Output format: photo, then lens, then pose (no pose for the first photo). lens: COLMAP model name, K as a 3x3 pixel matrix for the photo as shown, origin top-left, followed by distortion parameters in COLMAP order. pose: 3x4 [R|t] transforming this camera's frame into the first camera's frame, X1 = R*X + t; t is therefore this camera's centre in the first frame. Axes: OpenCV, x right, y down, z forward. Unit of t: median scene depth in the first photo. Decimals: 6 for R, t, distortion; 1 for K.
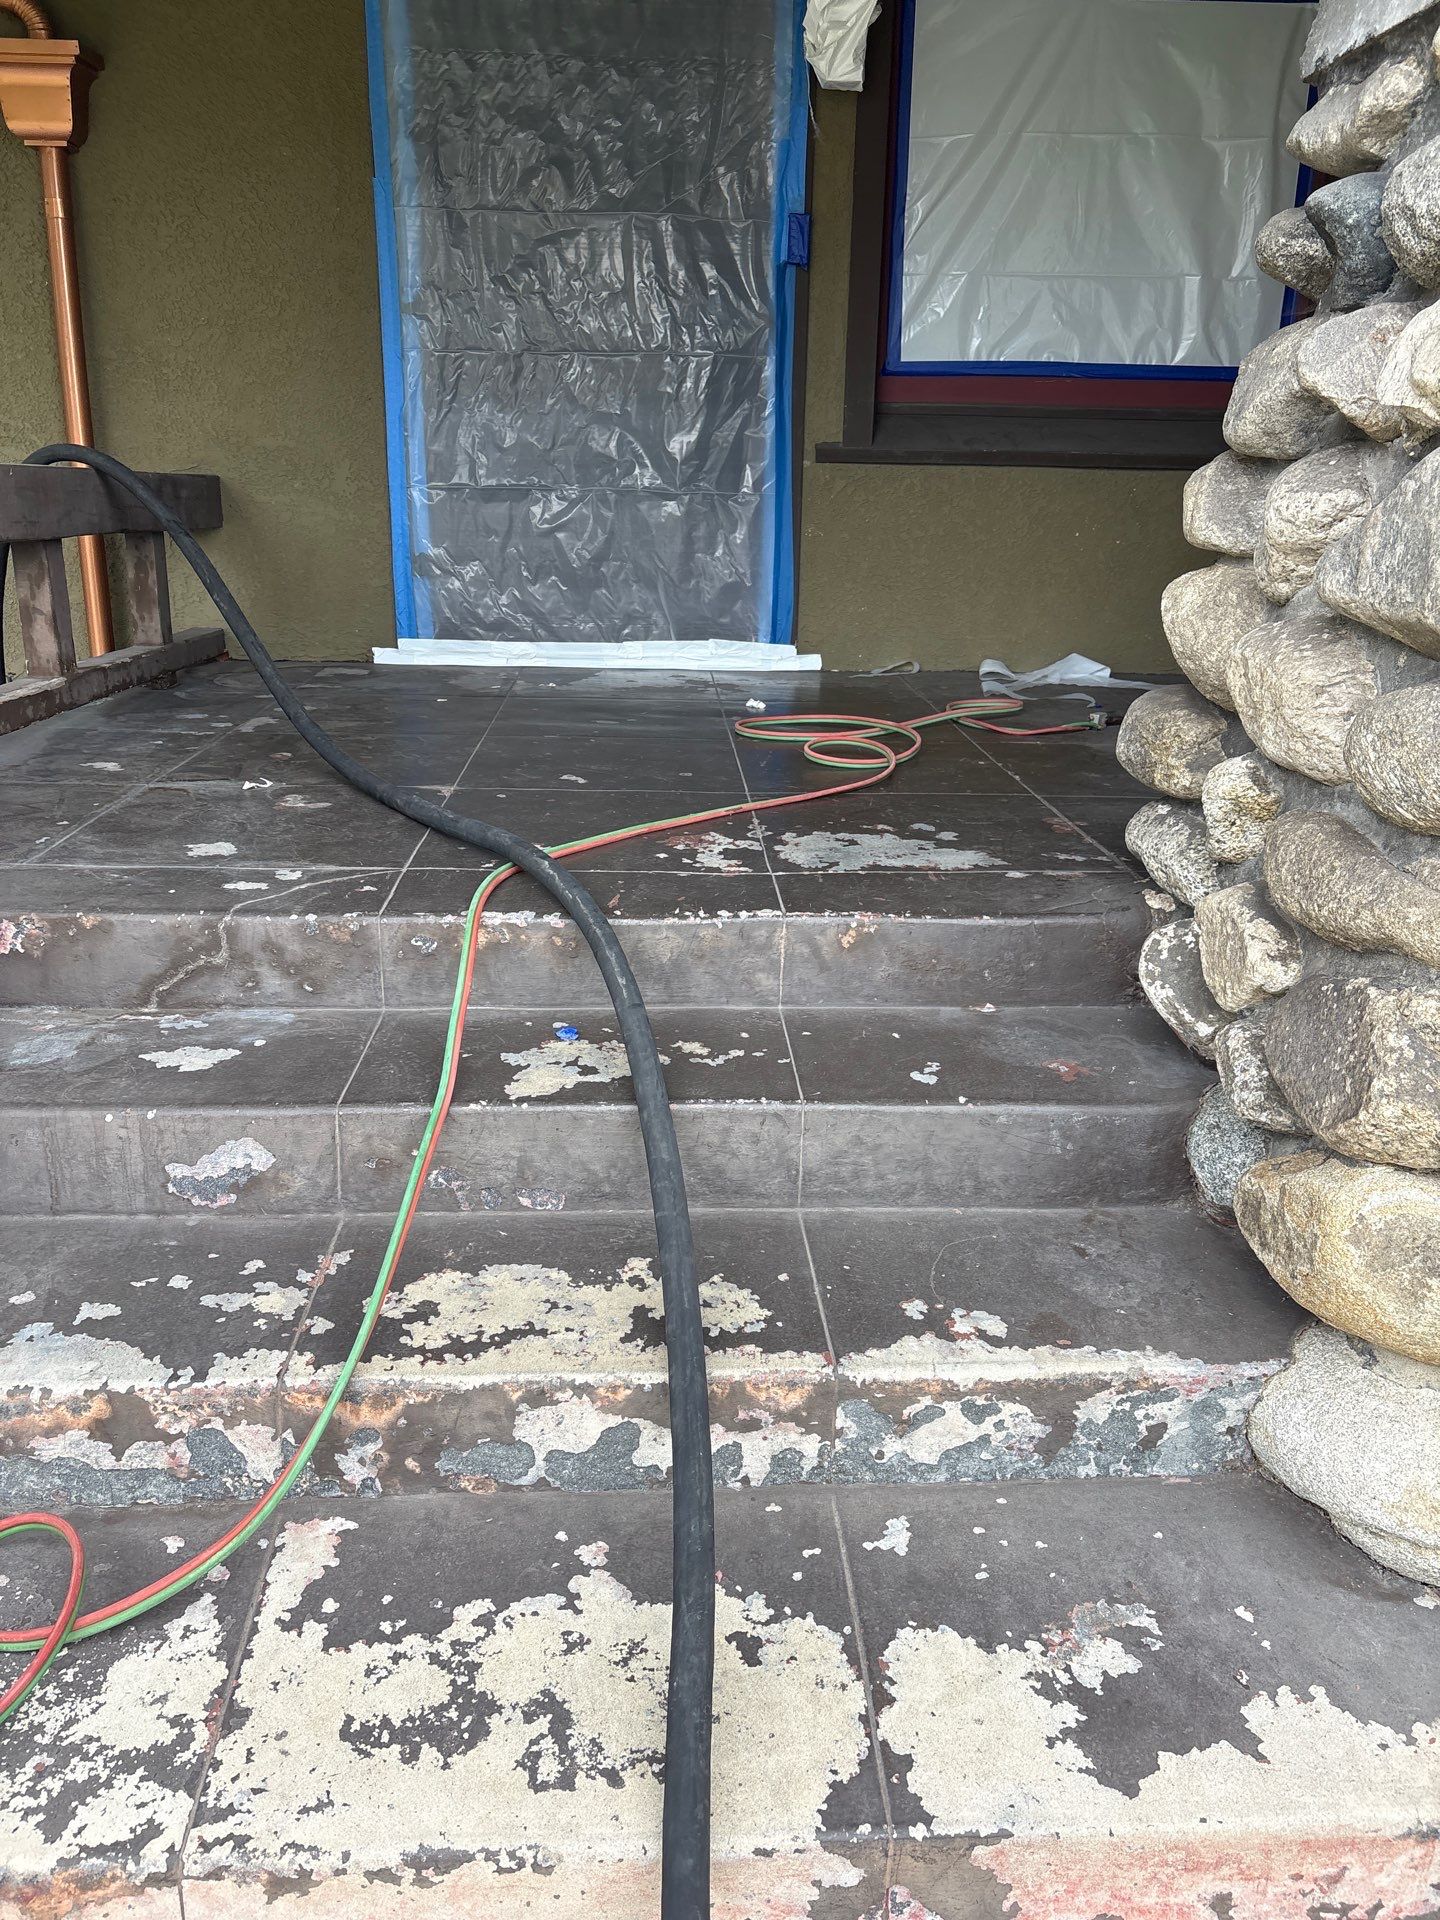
lens RADIAL K [[1431.8, 0, 724.2], [0, 1431.8, 951.3], [0, 0, 1]] dist [0.034596, -0.034703]
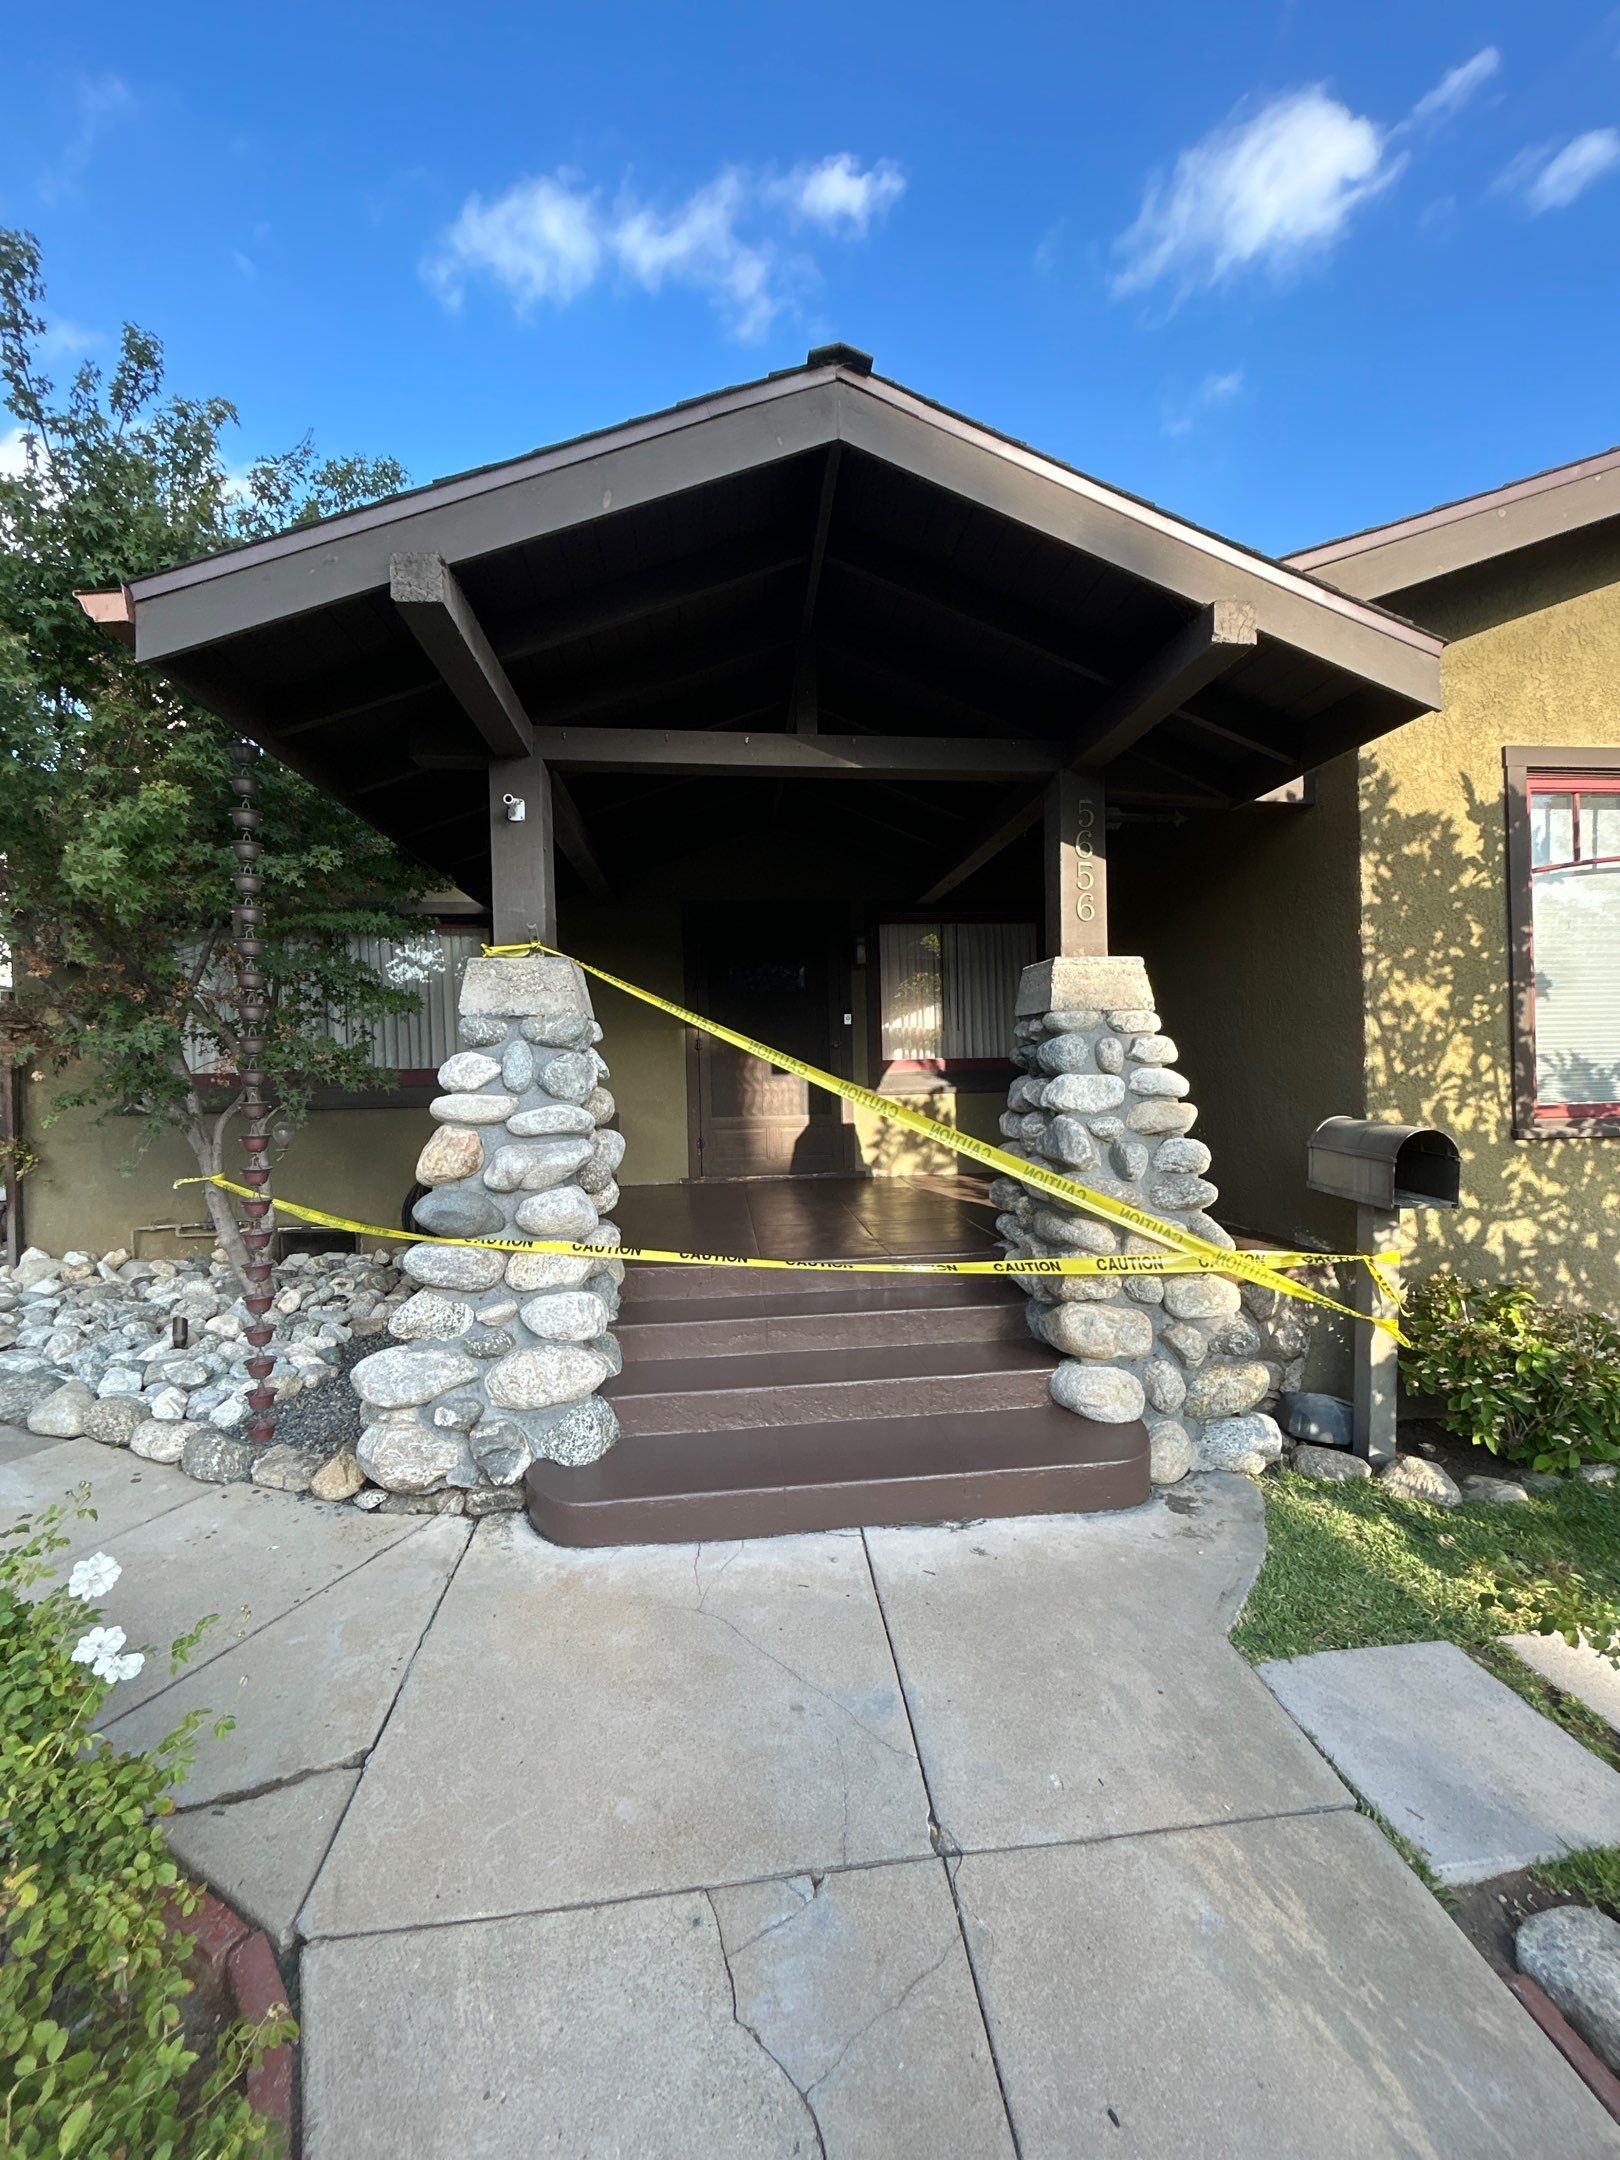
lens RADIAL K [[859.0, 0, 810.0], [0, 859.0, 1080.0], [0, 0, 1]] dist [-0.004450, 0.002876]
pose [[0.997231, -0.042501, 0.061027, -0.299383], [0.059099, 0.951030, -0.303397, 0.215967], [-0.045143, 0.306163, 0.950908, -1.140873]]
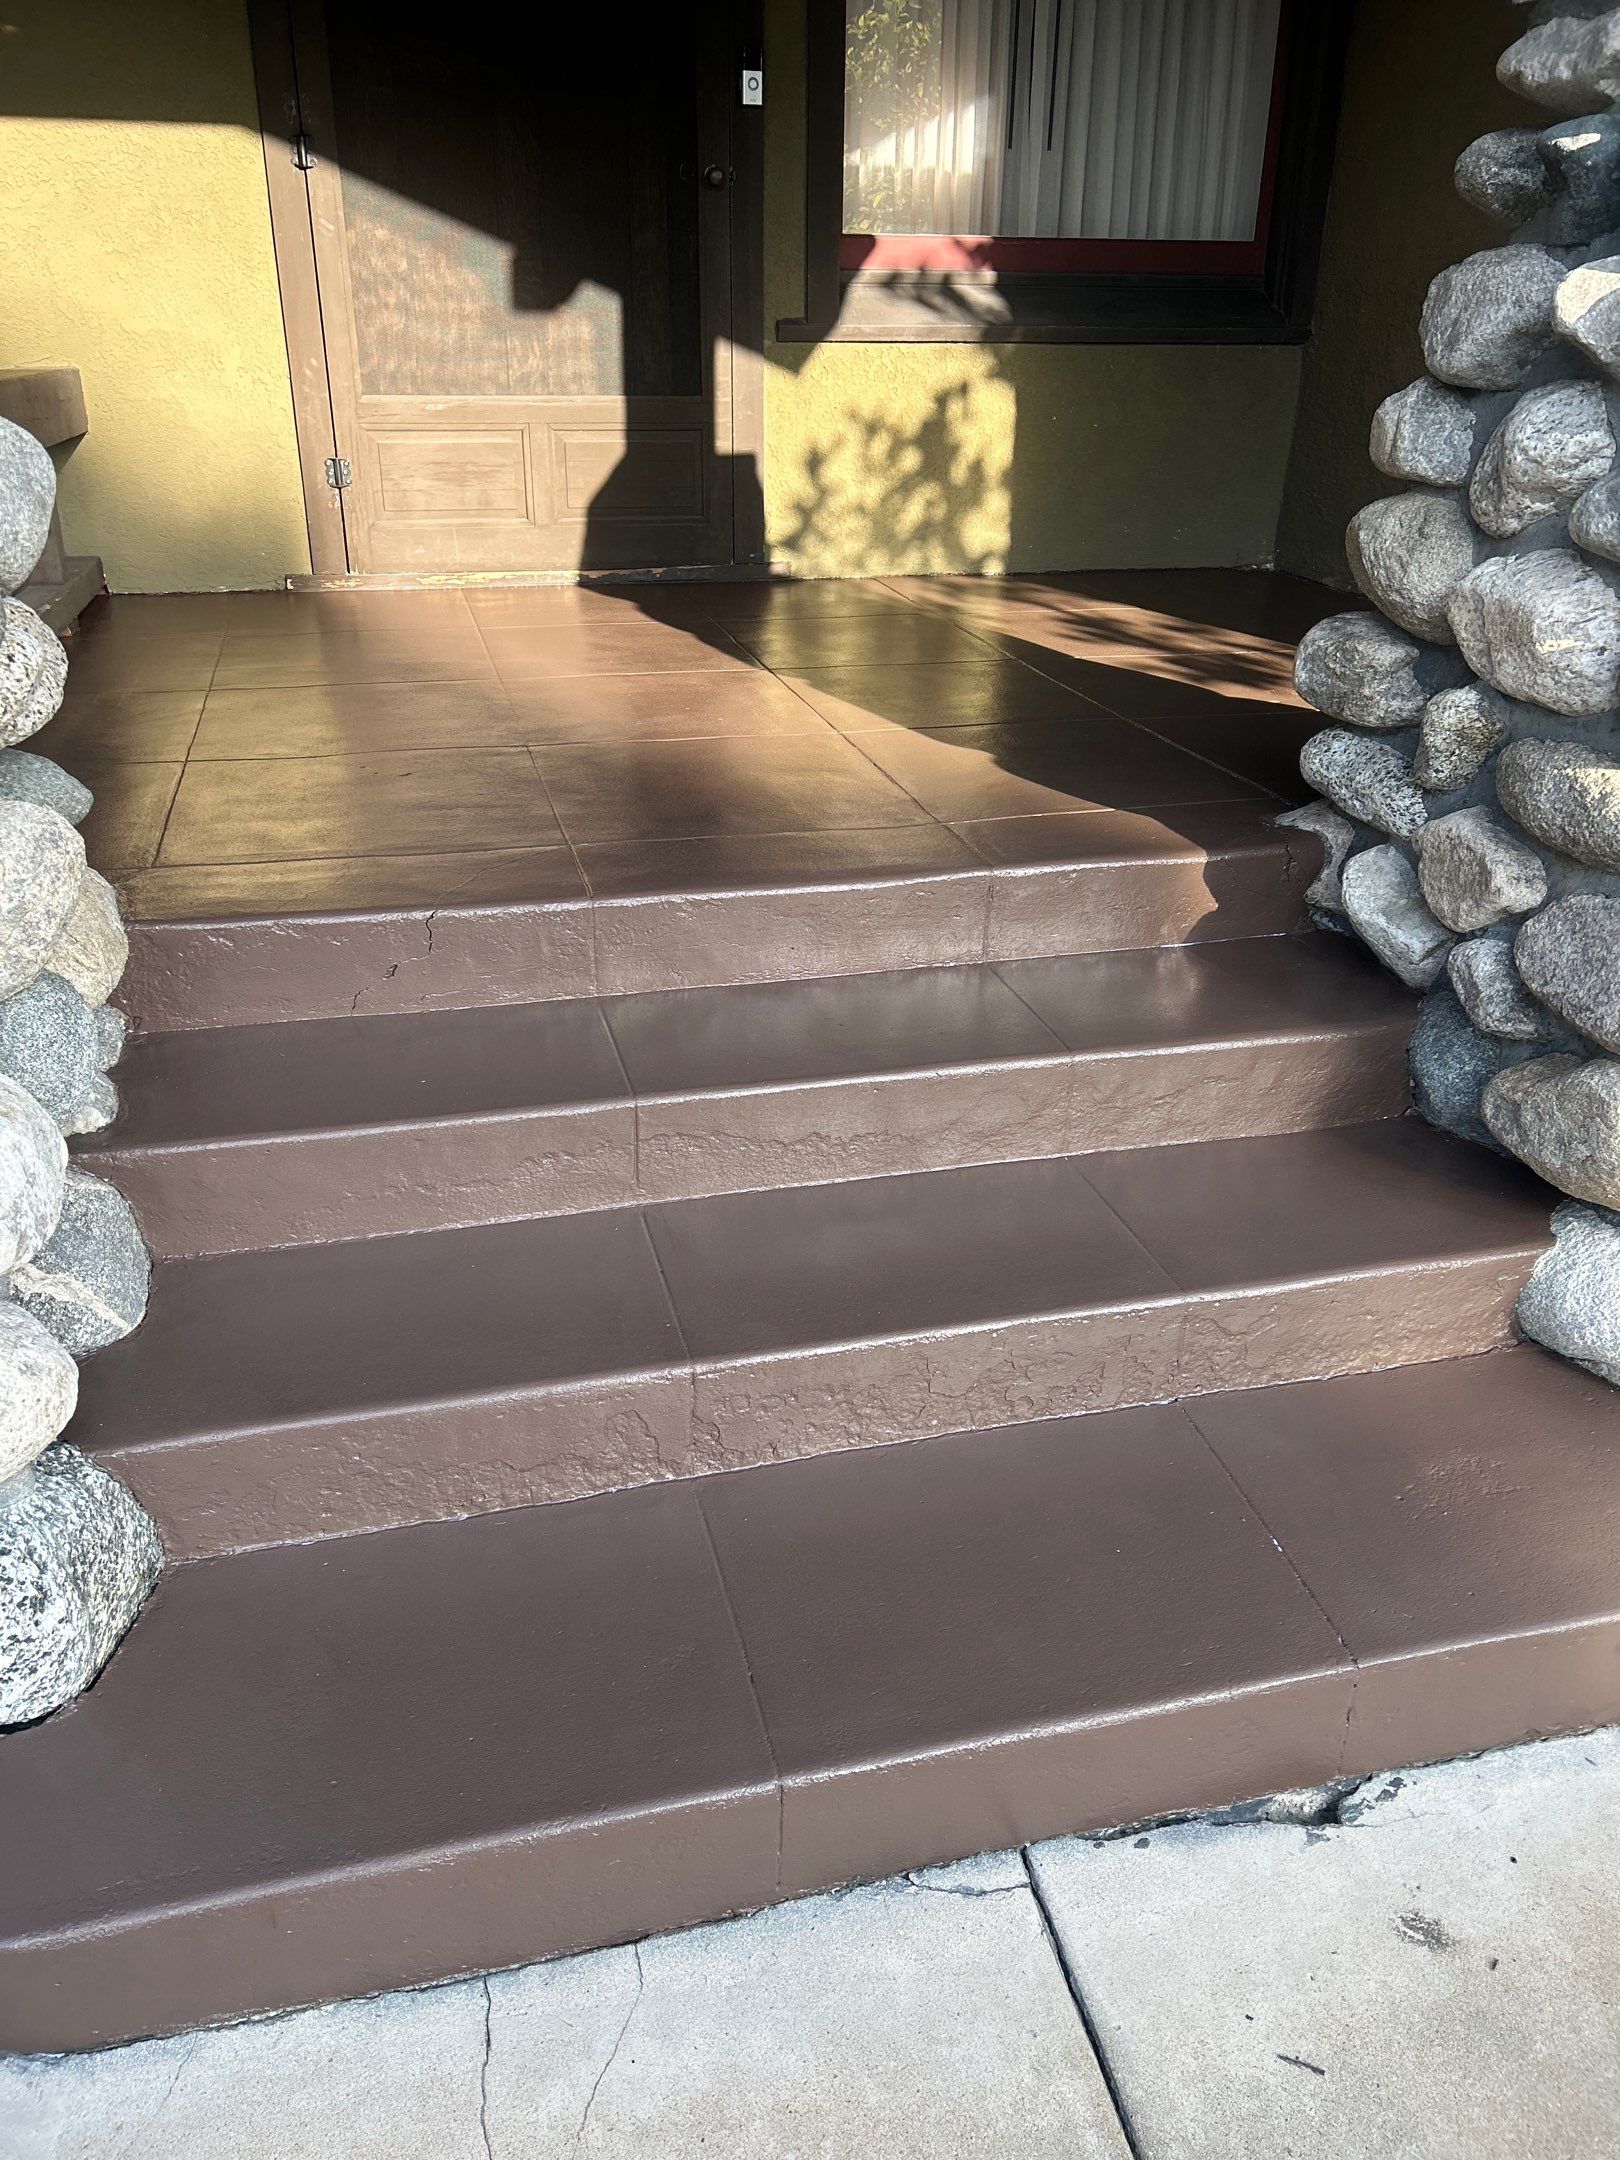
lens RADIAL K [[1617.9, 0, 793.9], [0, 1617.9, 1072.6], [0, 0, 1]] dist [0.070624, -0.077681]
pose [[0.980738, -0.091845, 0.172388, -0.393609], [0.070538, 0.989532, 0.125901, -0.047484], [-0.182147, -0.111316, 0.976950, -0.123582]]
